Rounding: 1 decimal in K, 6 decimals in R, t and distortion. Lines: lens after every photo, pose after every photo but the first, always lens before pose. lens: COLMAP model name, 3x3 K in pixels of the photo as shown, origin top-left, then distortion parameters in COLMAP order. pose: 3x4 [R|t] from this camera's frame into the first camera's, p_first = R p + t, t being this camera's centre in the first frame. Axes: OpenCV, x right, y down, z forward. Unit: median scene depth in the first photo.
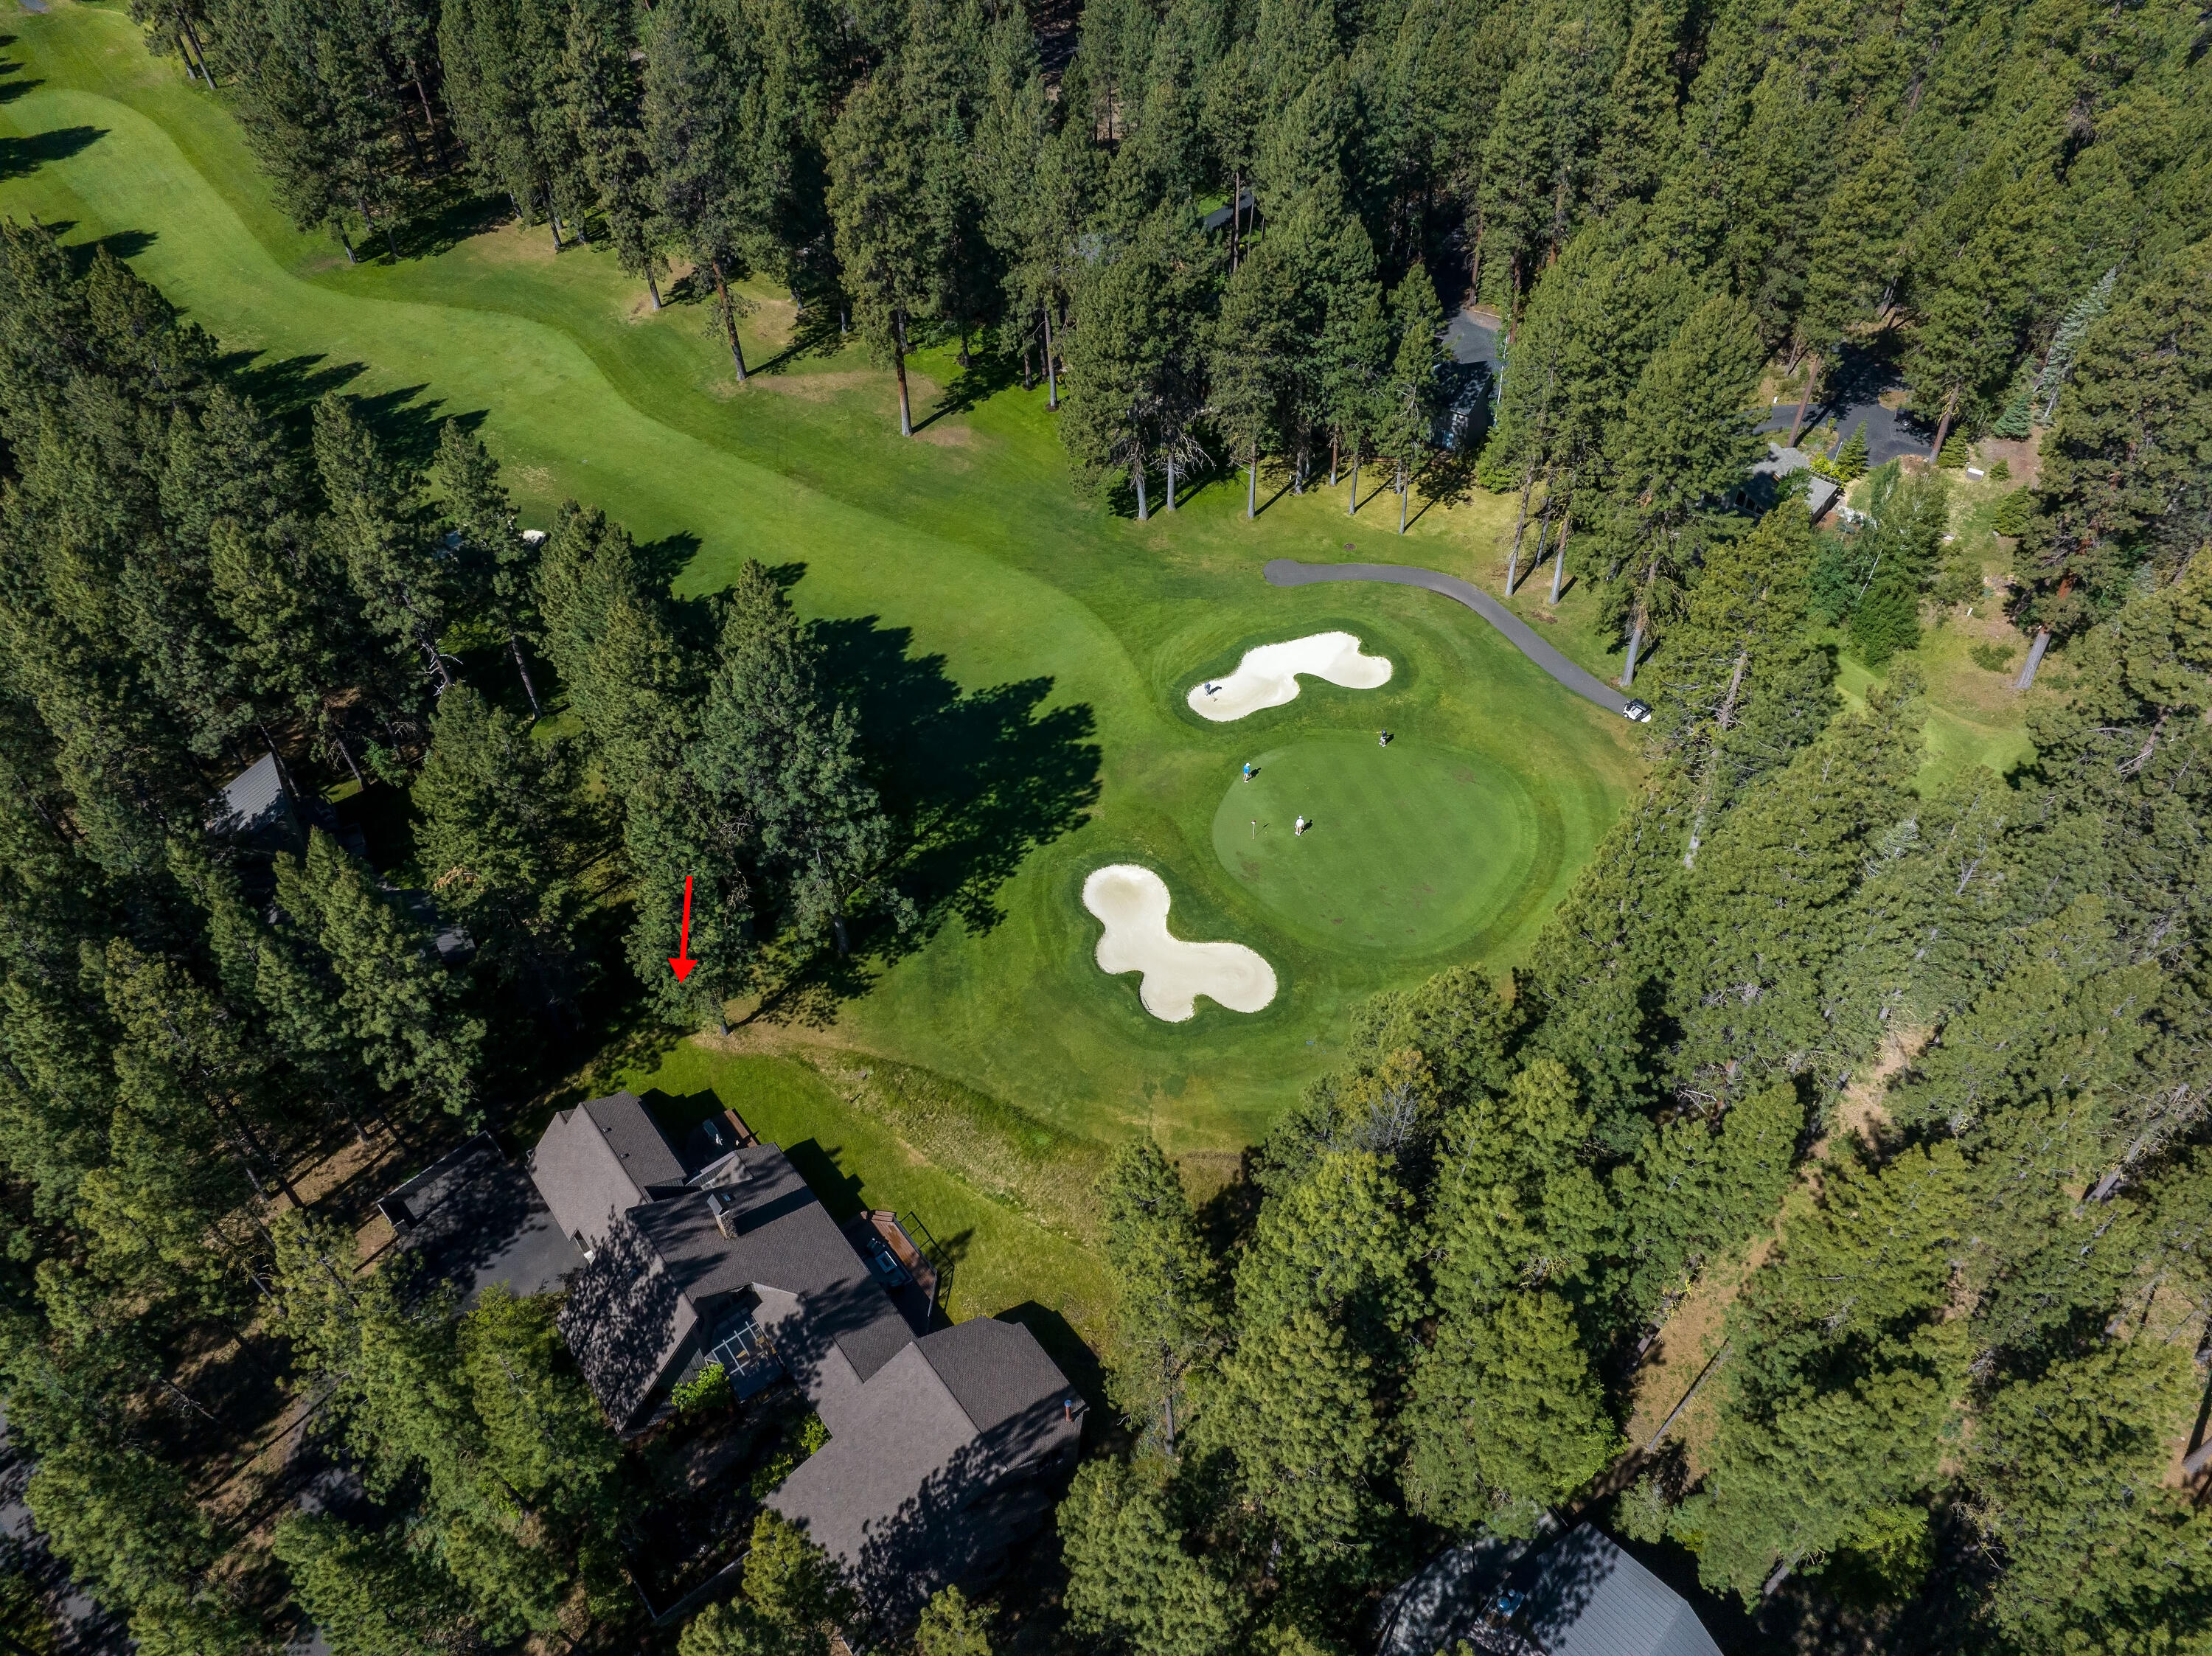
lens RADIAL K [[1633.4, 0, 1106.0], [0, 1633.4, 828.0], [0, 0, 1]] dist [-0.062343, -0.006656]
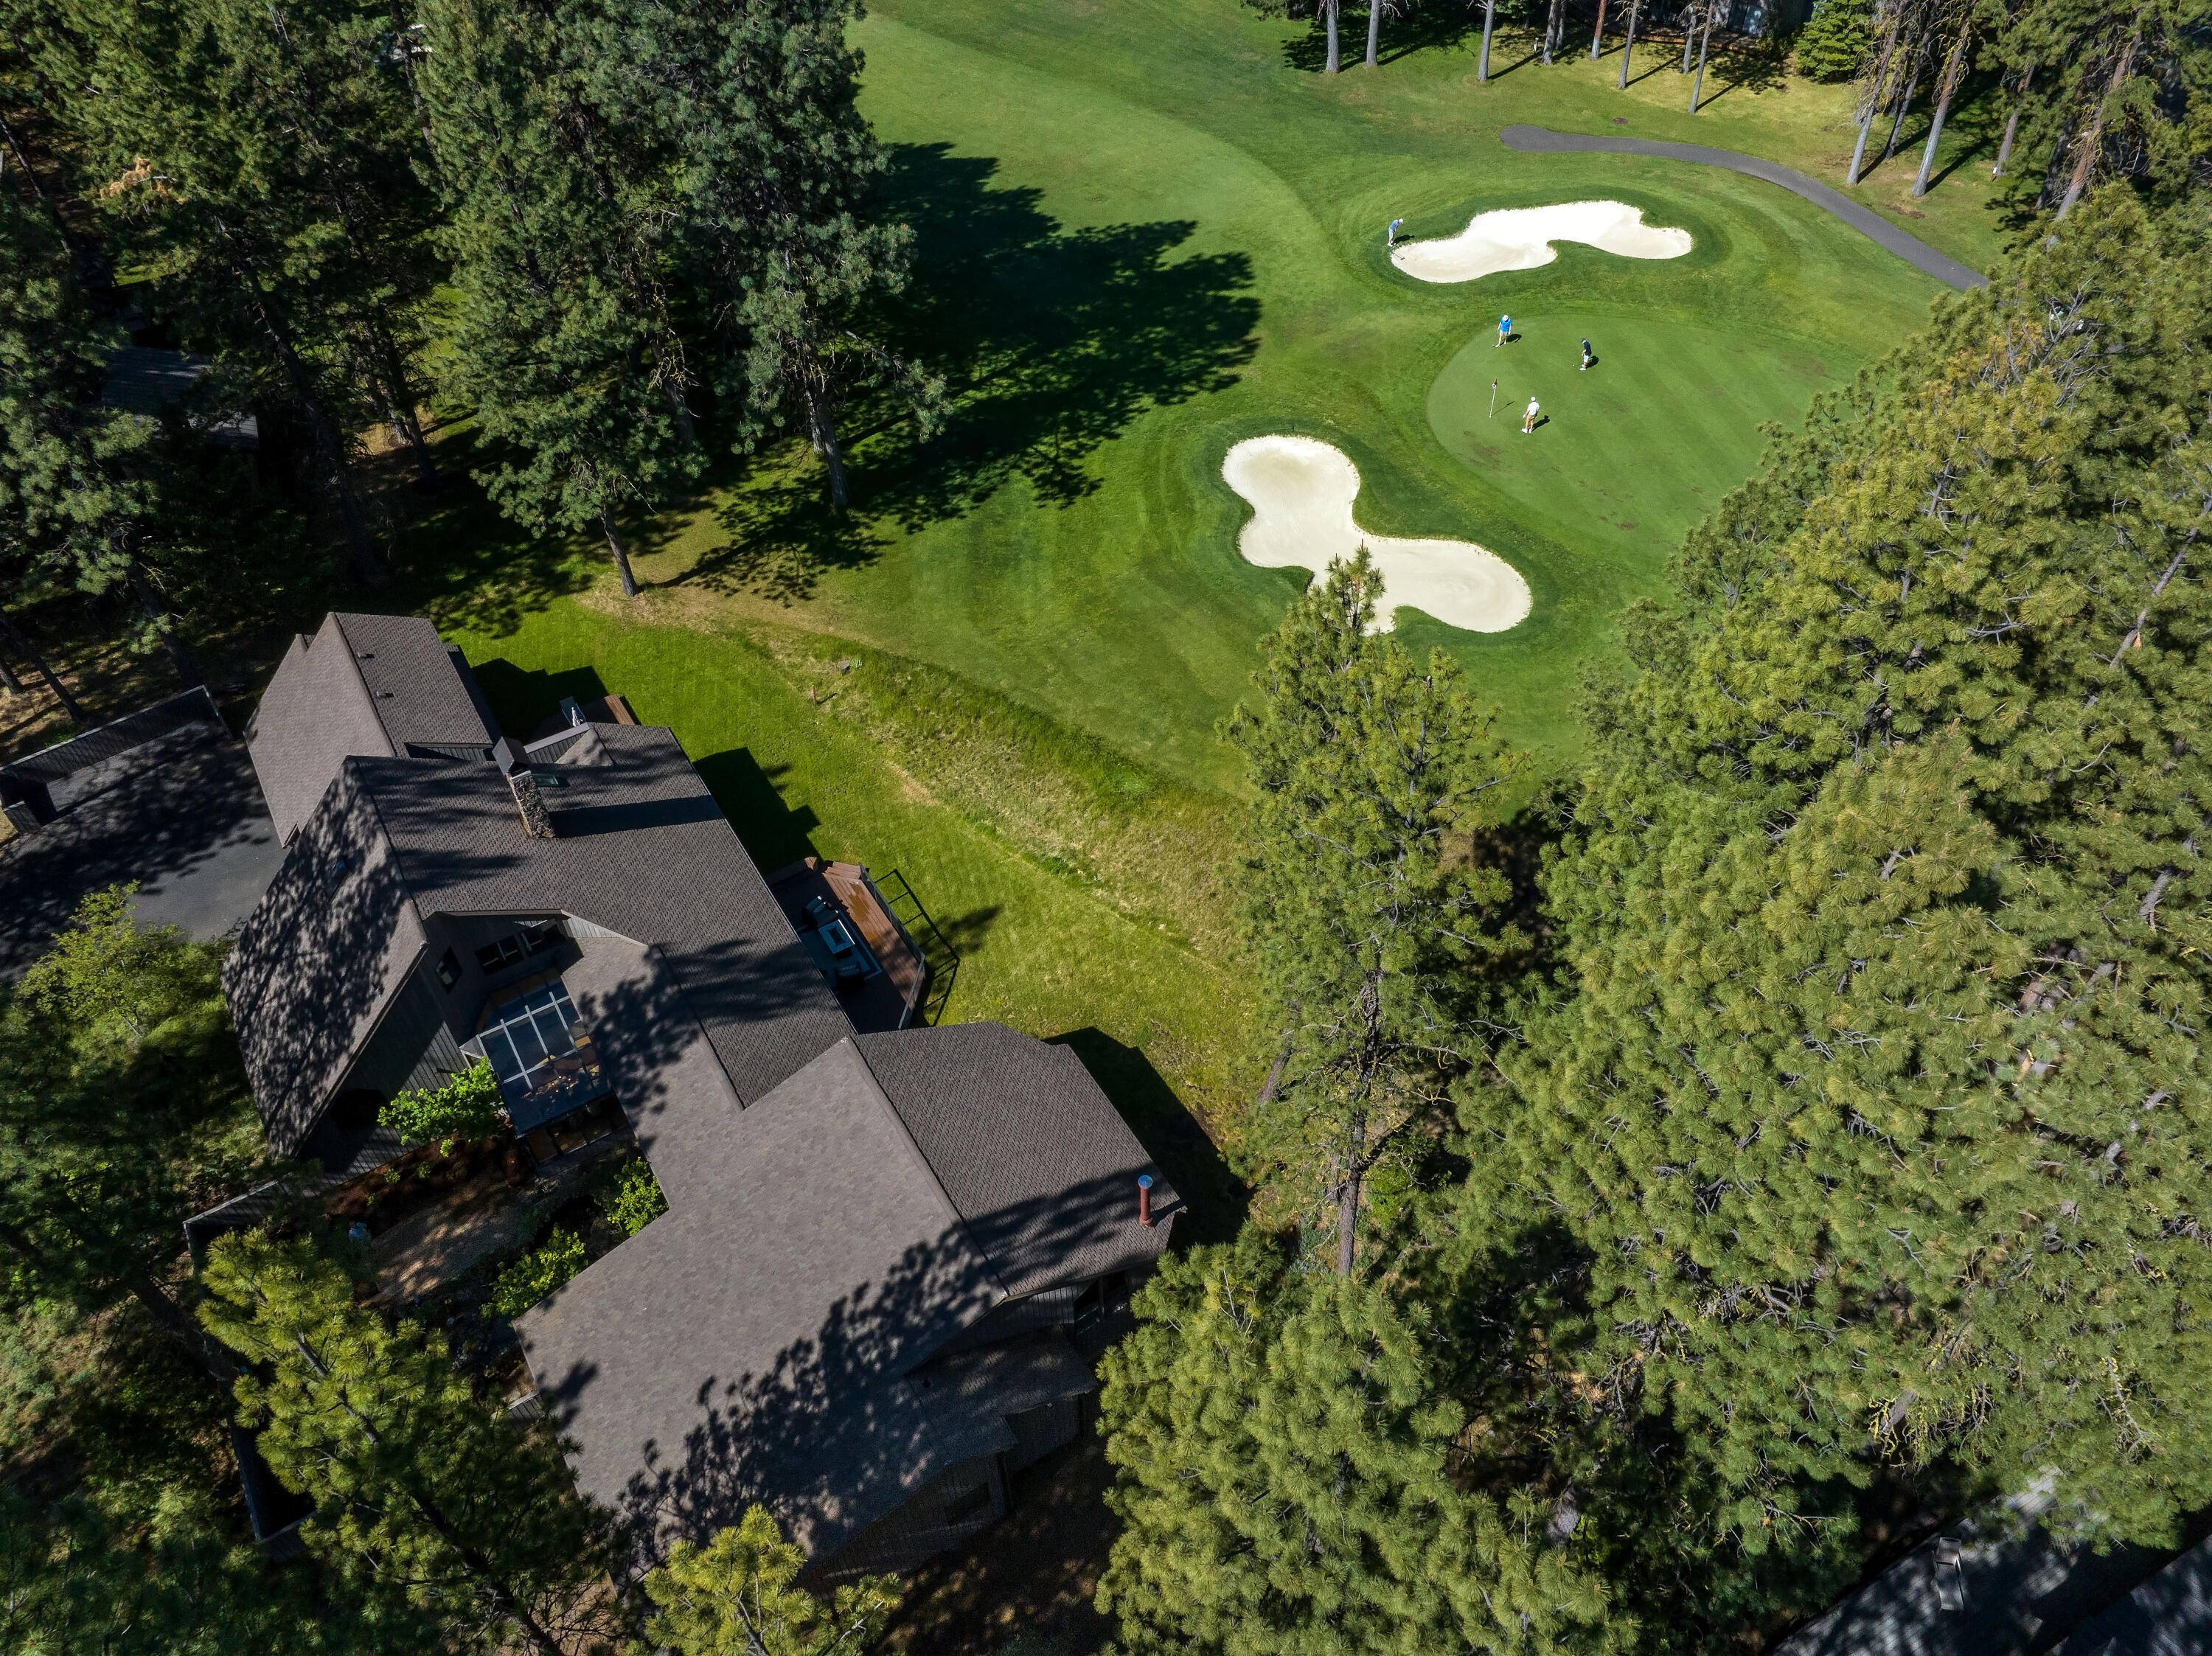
lens RADIAL K [[1661.5, 0, 1103.2], [0, 1661.5, 731.5], [0, 0, 1]] dist [-0.053167, 0.006532]
pose [[0.995071, 0.065622, -0.074348, -0.006722], [-0.068385, 0.997036, -0.035250, 0.202797], [0.071815, 0.040161, 0.996609, 0.421776]]
